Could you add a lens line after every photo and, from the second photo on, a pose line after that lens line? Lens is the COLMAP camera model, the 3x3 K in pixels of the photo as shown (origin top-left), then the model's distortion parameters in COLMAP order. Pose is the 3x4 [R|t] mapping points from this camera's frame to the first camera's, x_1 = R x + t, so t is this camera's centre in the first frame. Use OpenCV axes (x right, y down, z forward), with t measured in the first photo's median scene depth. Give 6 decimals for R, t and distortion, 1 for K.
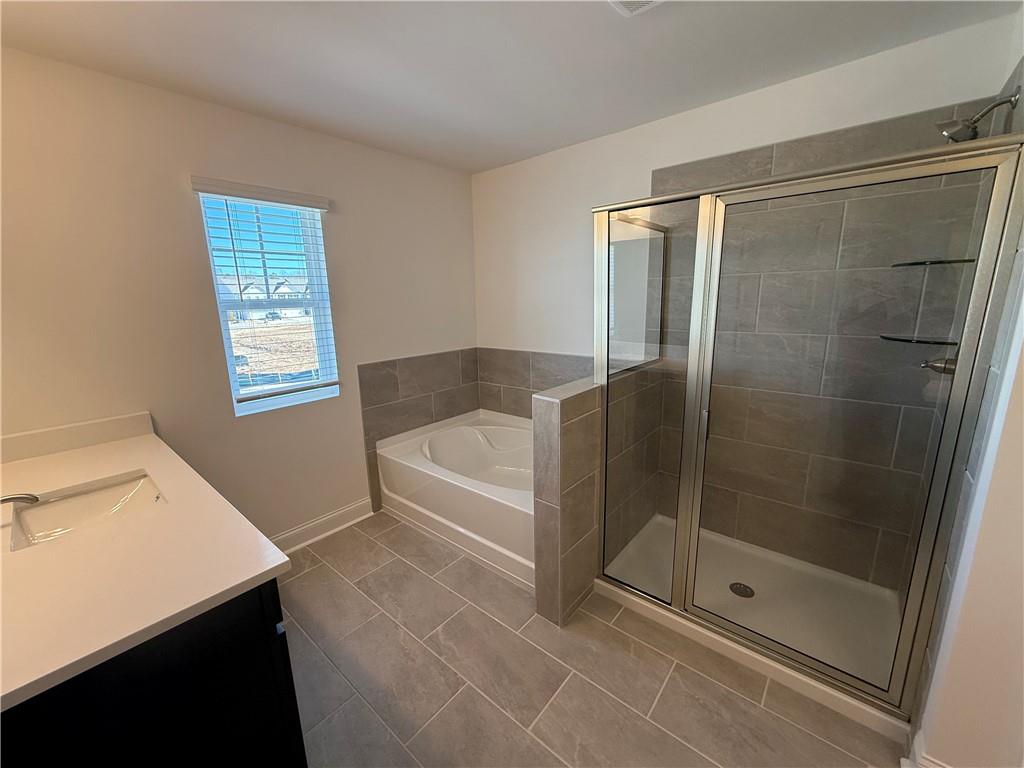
lens RADIAL K [[408.3, 0, 510.4], [0, 408.3, 383.1], [0, 0, 1]] dist [-0.007373, 0.000168]
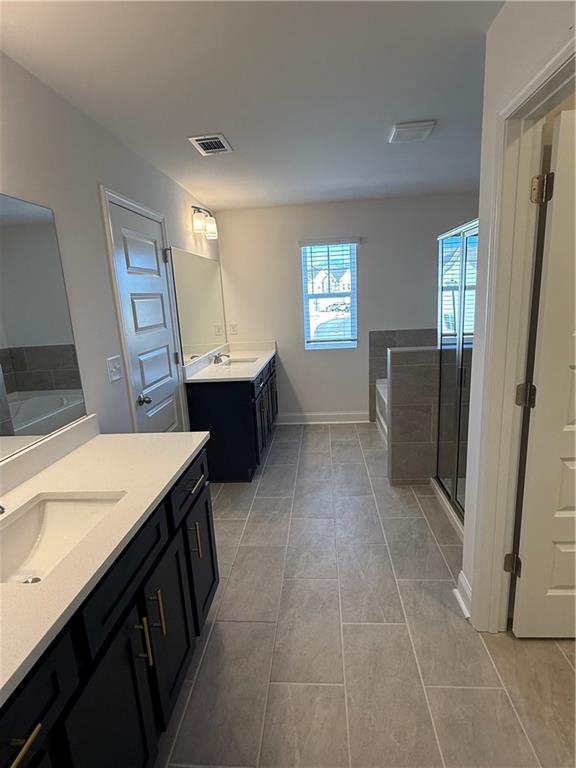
lens RADIAL K [[400.1, 0, 288.0], [0, 400.1, 383.5], [0, 0, 1]] dist [-0.029518, -0.001919]
pose [[0.584516, 0.169095, -0.793567, 0.849553], [-0.132431, 0.984810, 0.112301, 0.031190], [0.800502, 0.039451, 0.598030, -0.280453]]
